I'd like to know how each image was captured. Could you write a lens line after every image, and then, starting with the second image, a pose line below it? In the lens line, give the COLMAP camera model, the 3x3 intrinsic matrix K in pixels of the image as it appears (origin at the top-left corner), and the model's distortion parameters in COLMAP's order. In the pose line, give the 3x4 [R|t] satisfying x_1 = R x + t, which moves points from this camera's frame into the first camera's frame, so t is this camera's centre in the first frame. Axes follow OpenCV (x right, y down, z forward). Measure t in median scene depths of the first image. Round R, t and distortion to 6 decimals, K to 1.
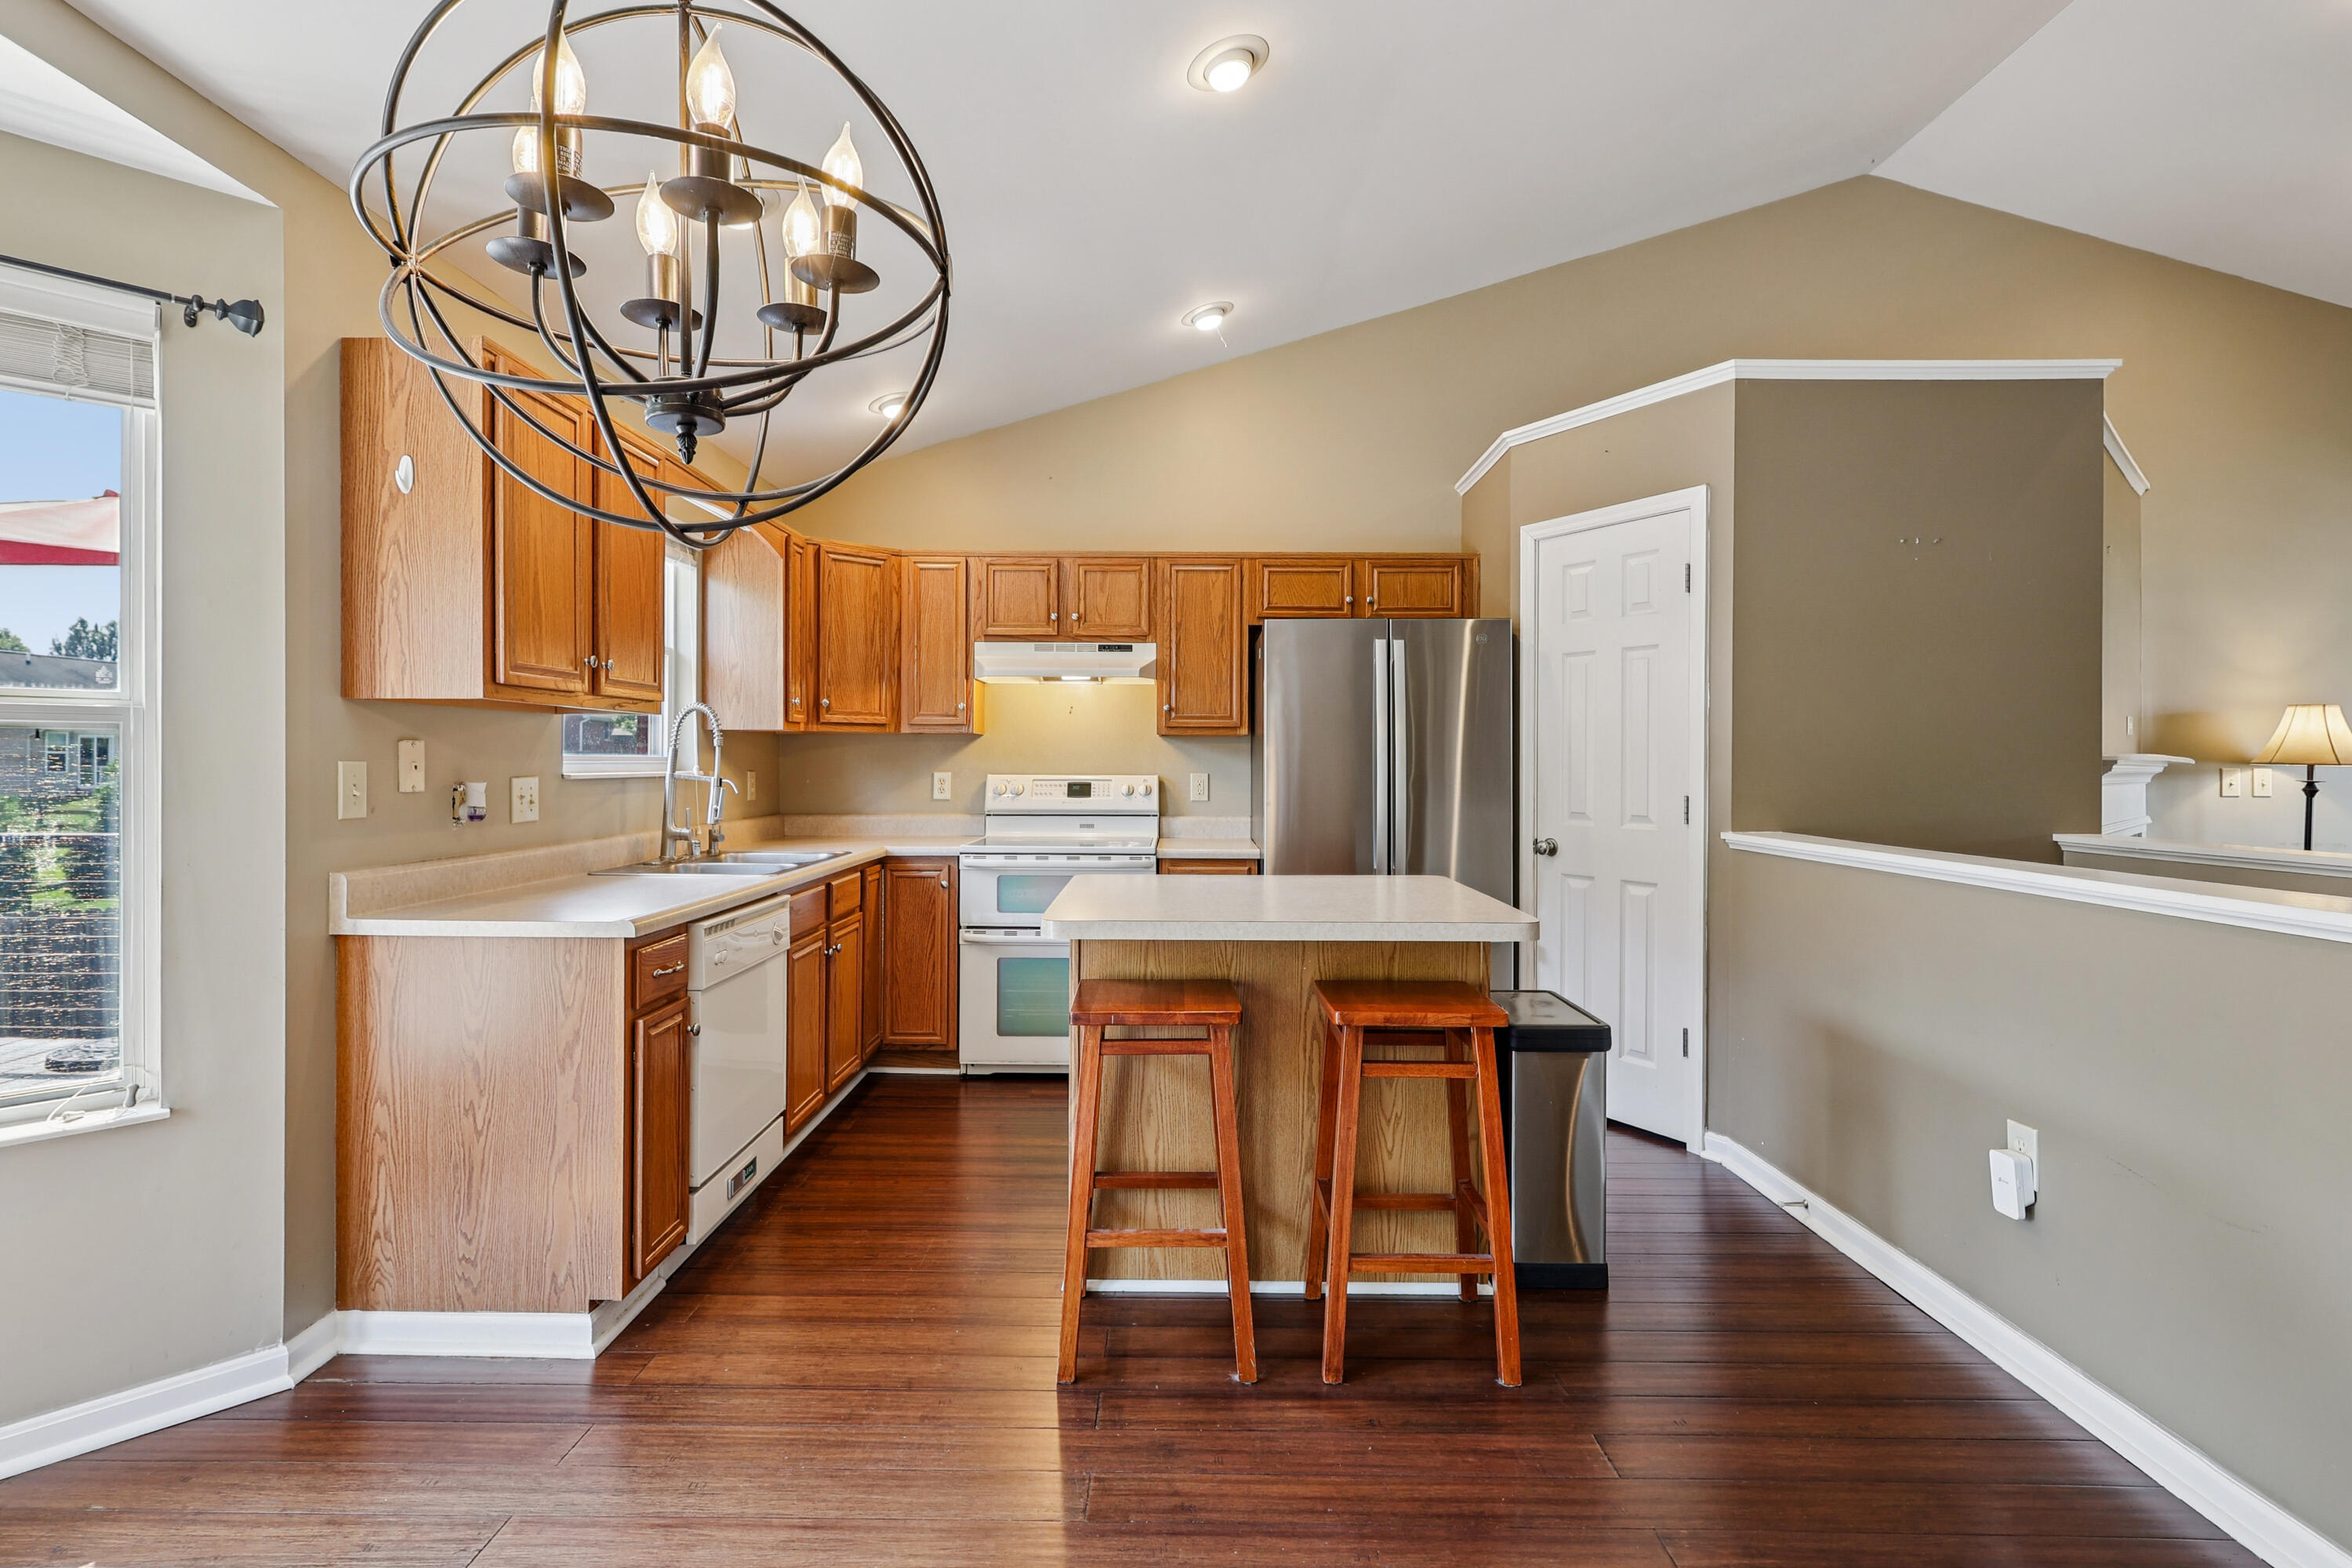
lens RADIAL K [[1122.4, 0, 1158.3], [0, 1122.4, 775.4], [0, 0, 1]] dist [-0.001700, 0.002500]
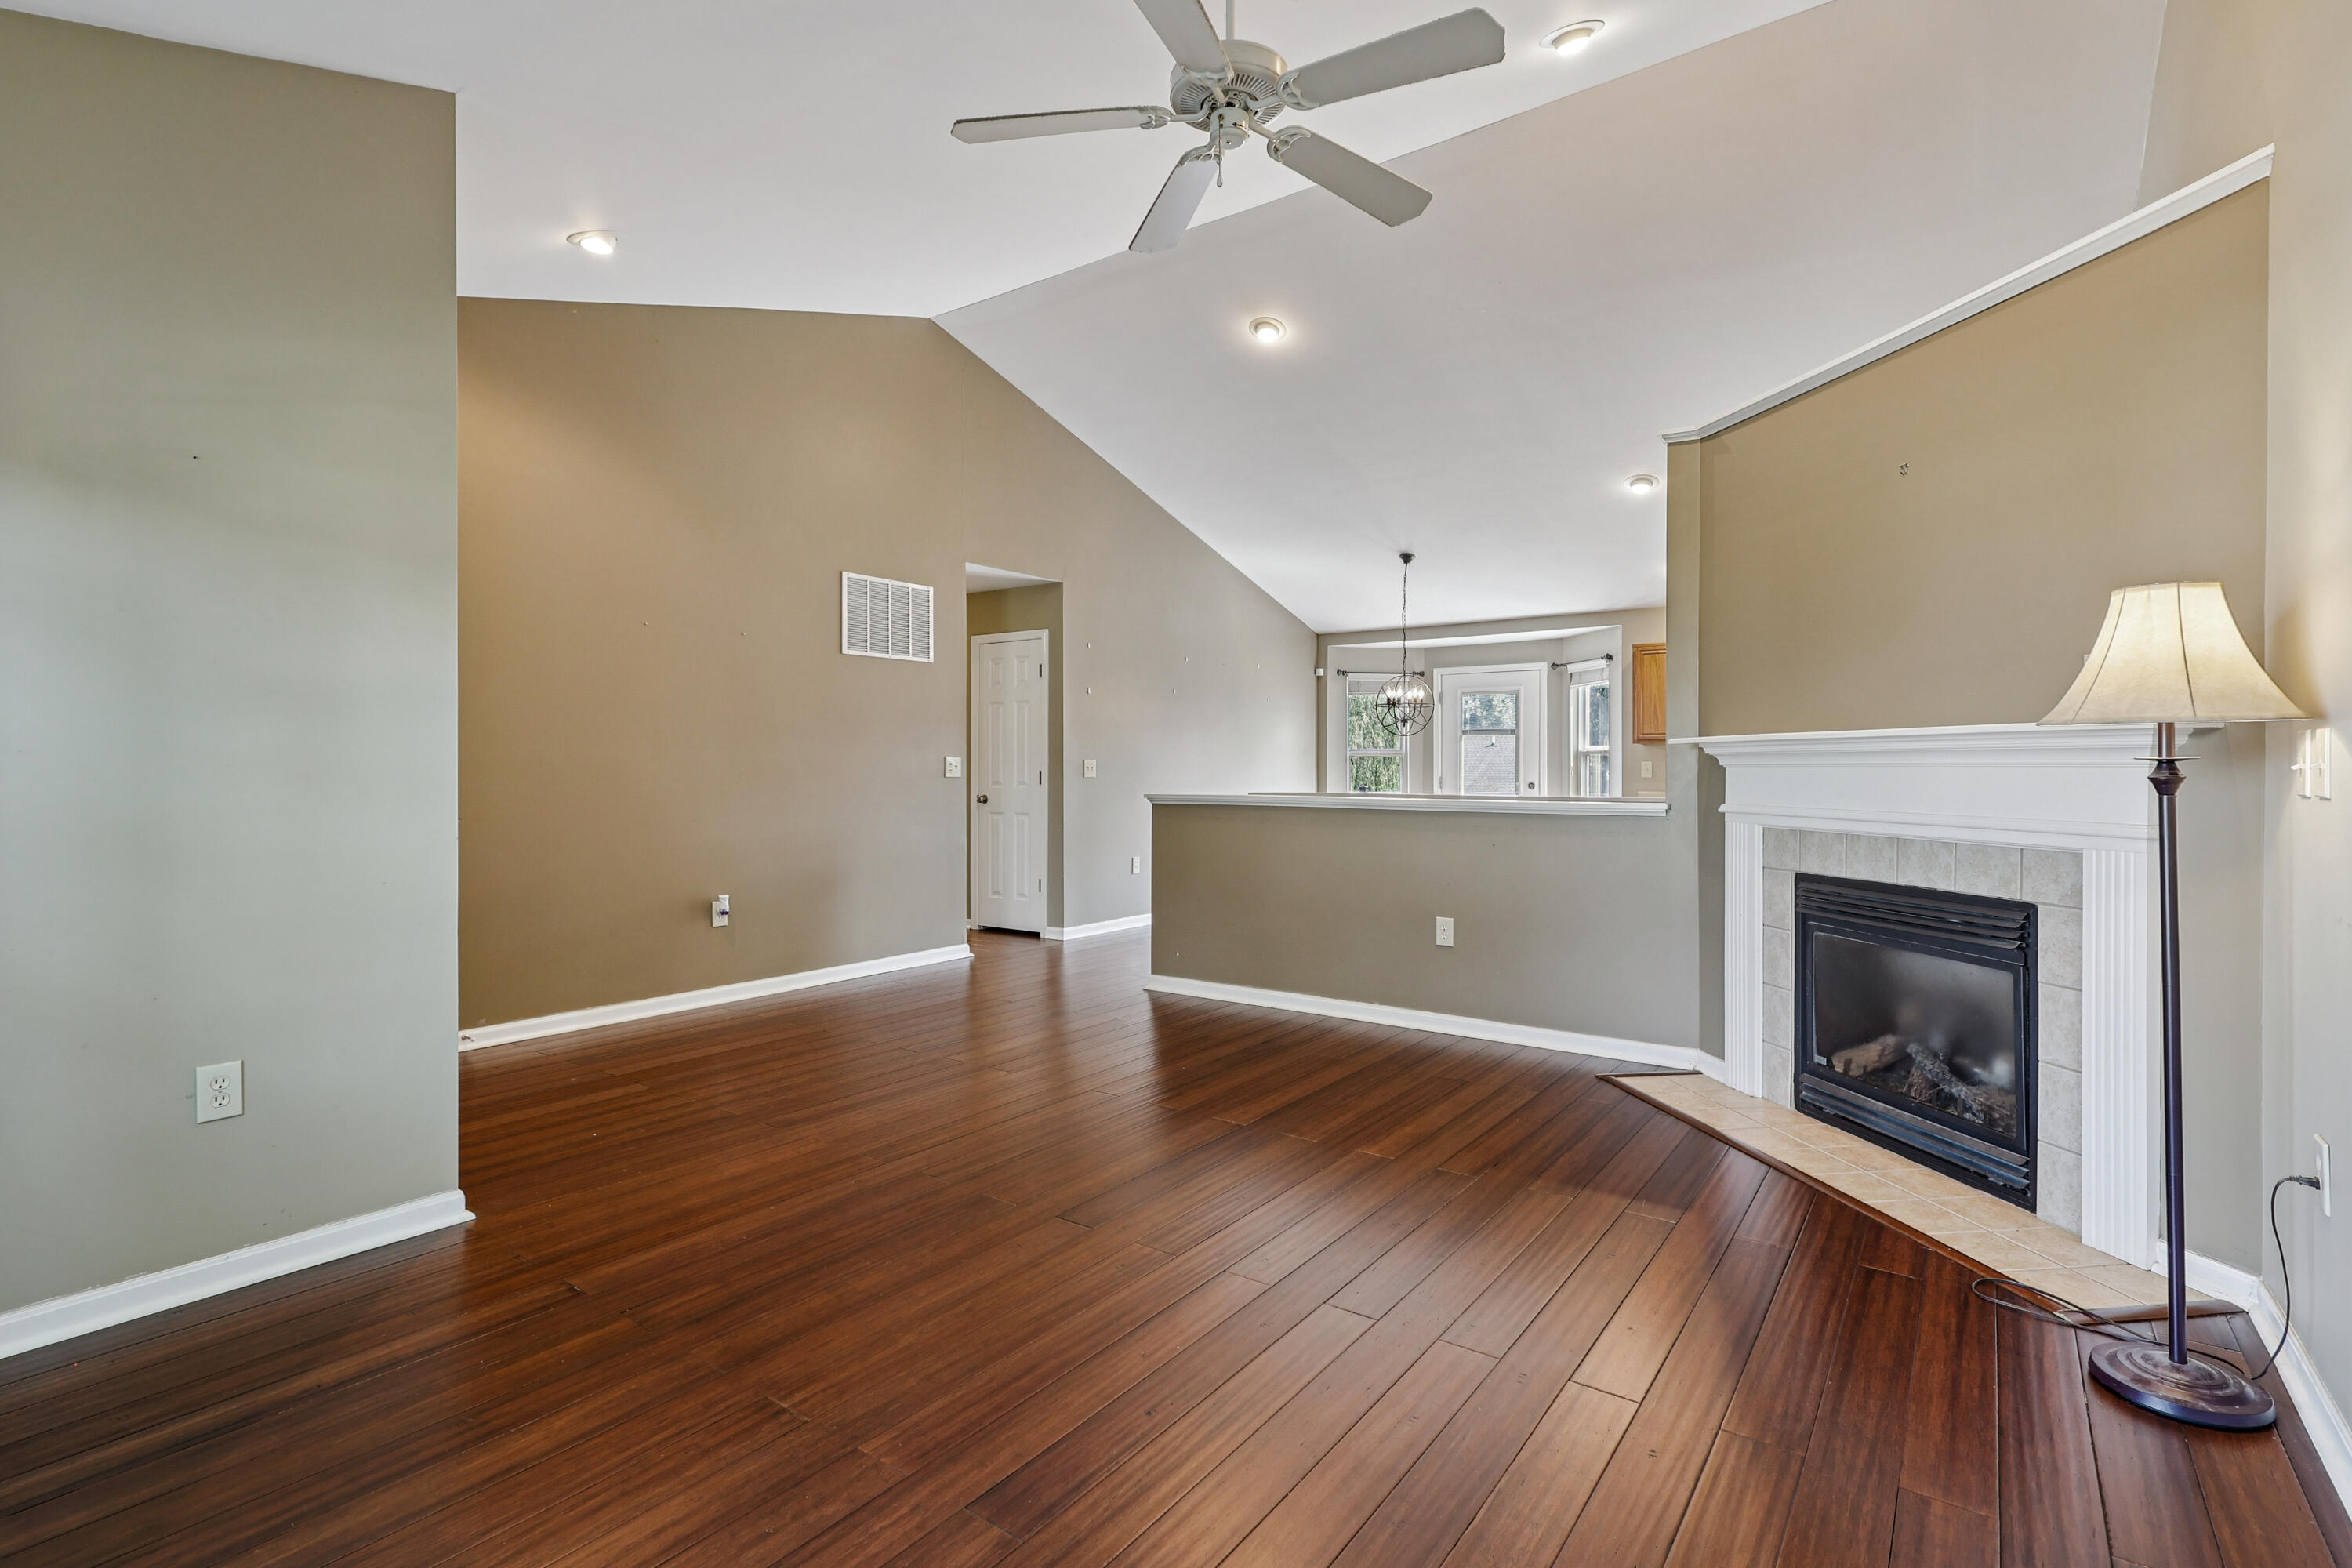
lens RADIAL K [[1122.4, 0, 1156.9], [0, 1122.4, 773.5], [0, 0, 1]] dist [-0.001700, 0.002500]
pose [[-0.585242, -0.003035, -0.810853, 1.873199], [-0.011409, 0.999925, 0.004493, 0.015816], [0.810778, 0.011880, -0.585233, 1.083193]]
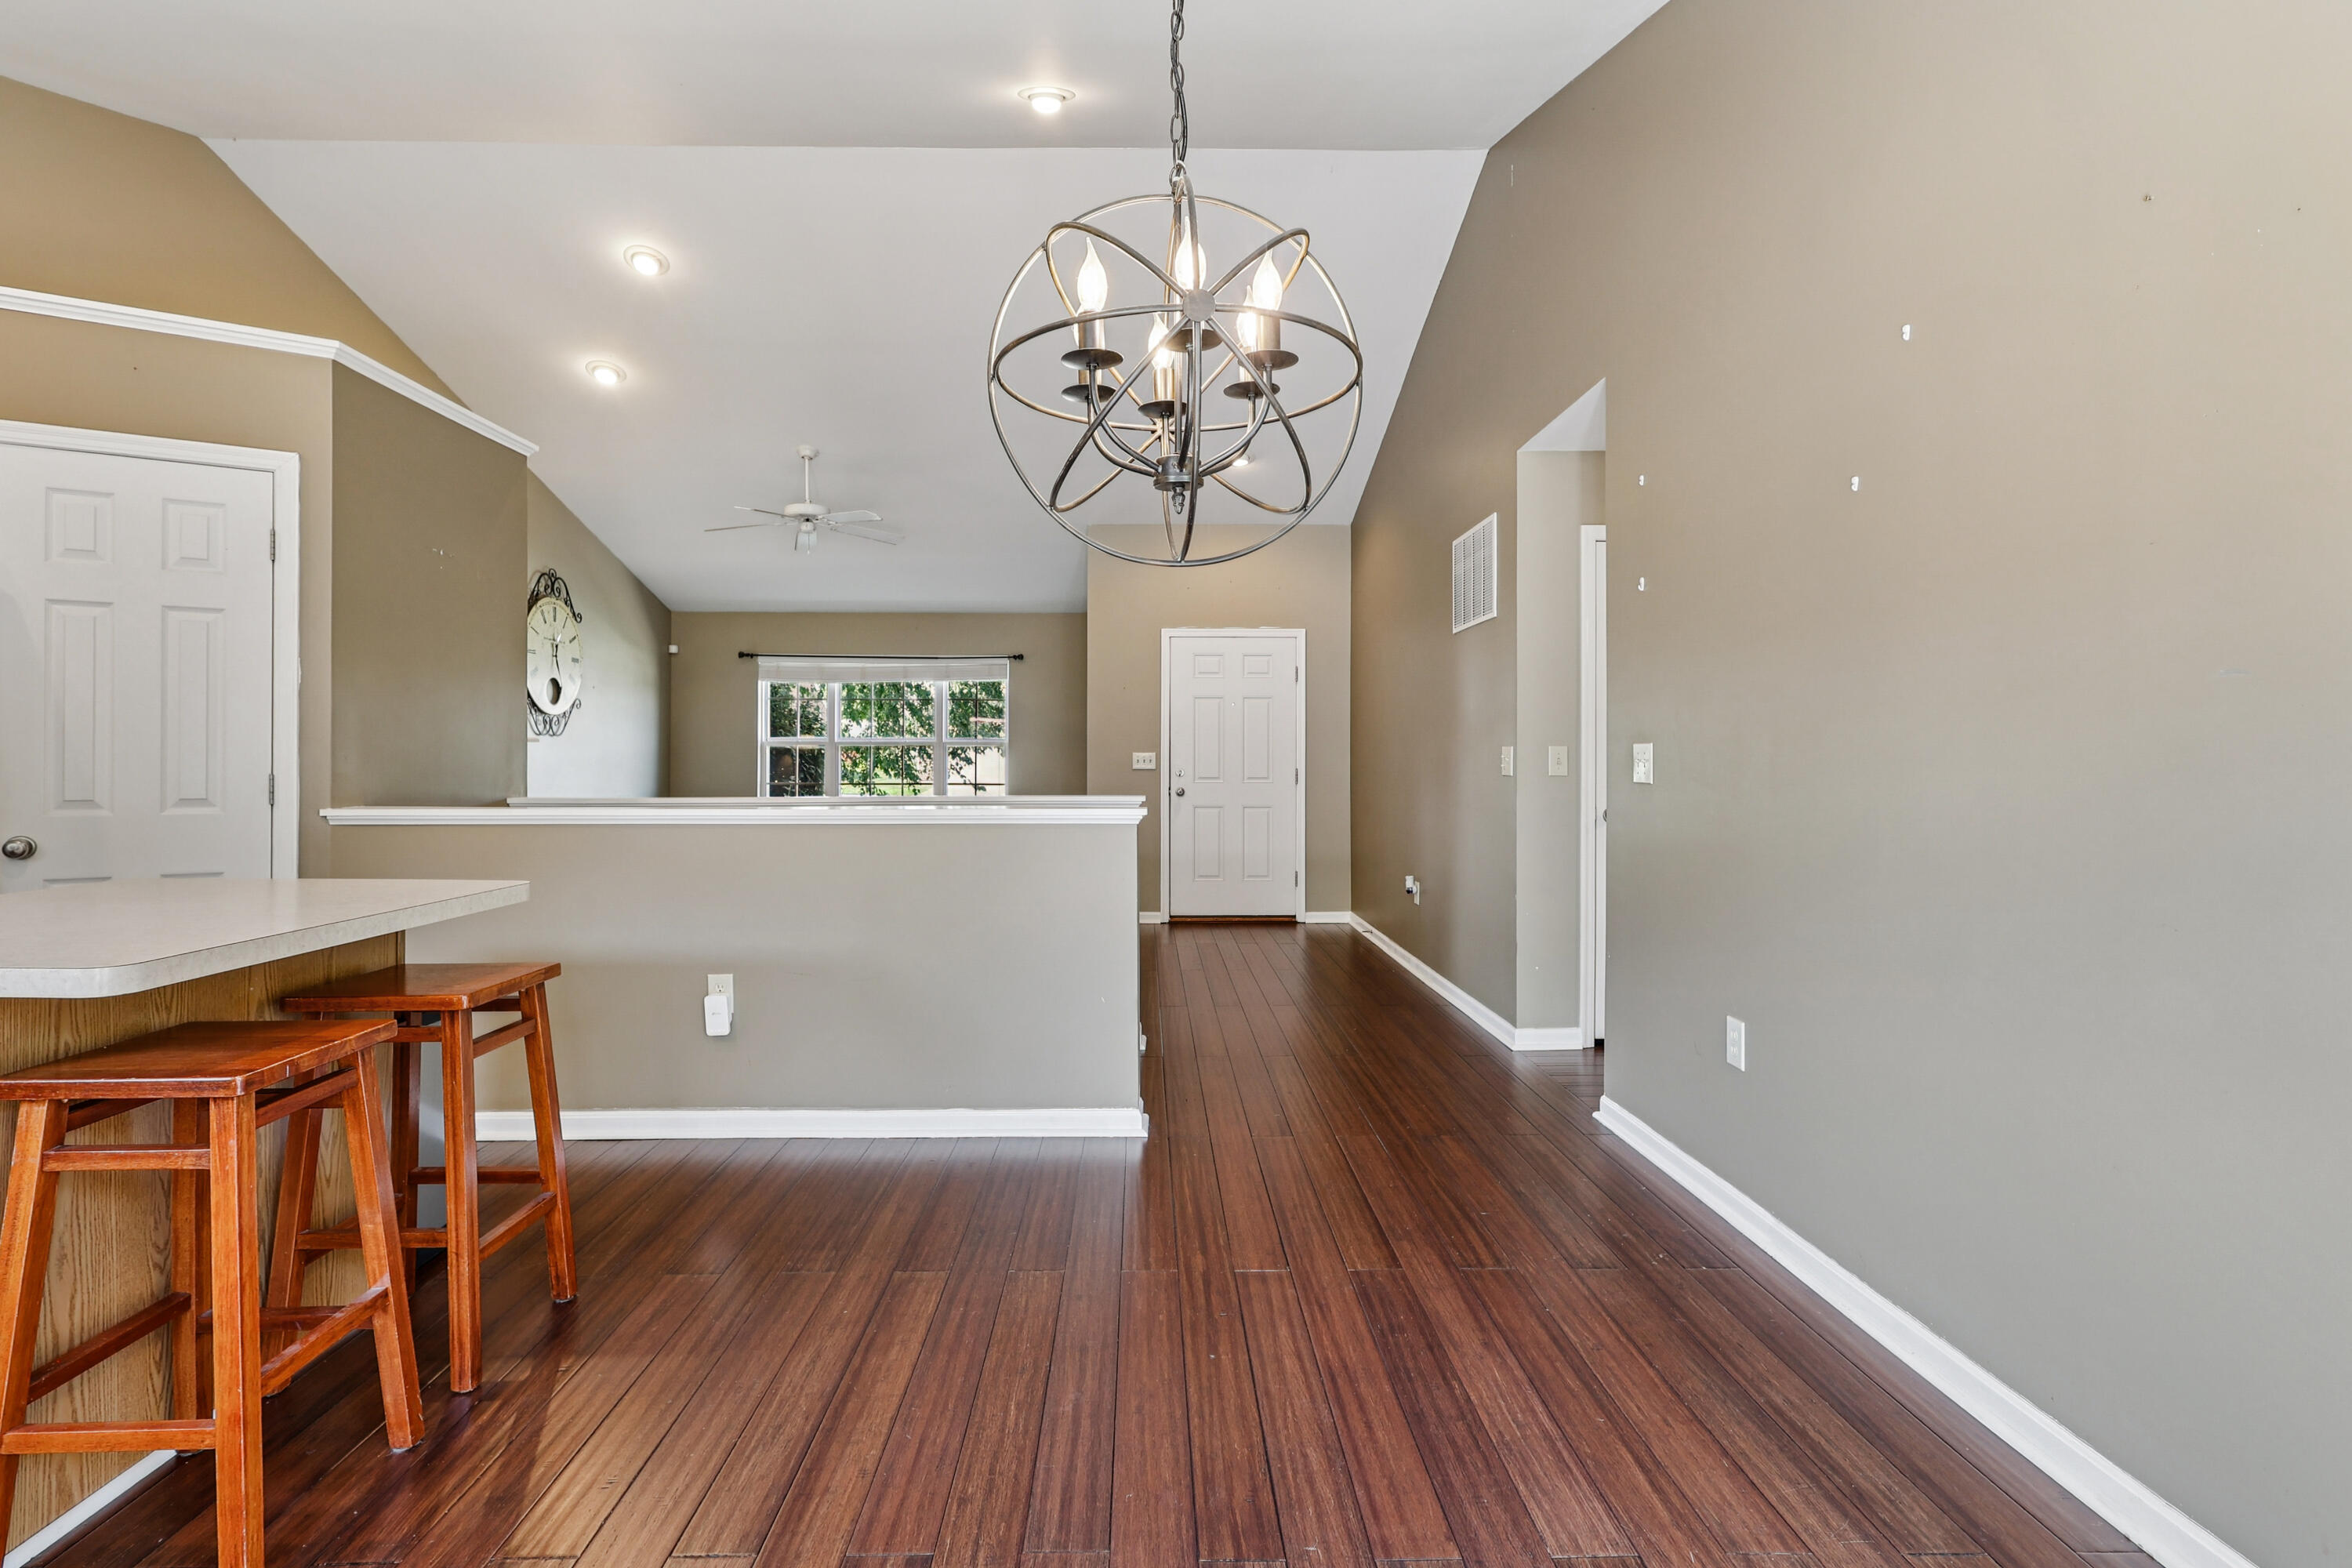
lens RADIAL K [[1122.4, 0, 1174.4], [0, 1122.4, 761.9], [0, 0, 1]] dist [-0.001700, 0.002500]
pose [[-0.047014, -0.006164, 0.998875, -0.453652], [0.010201, 0.999926, 0.006650, 0.007928], [-0.998842, 0.010503, -0.046948, 0.249498]]
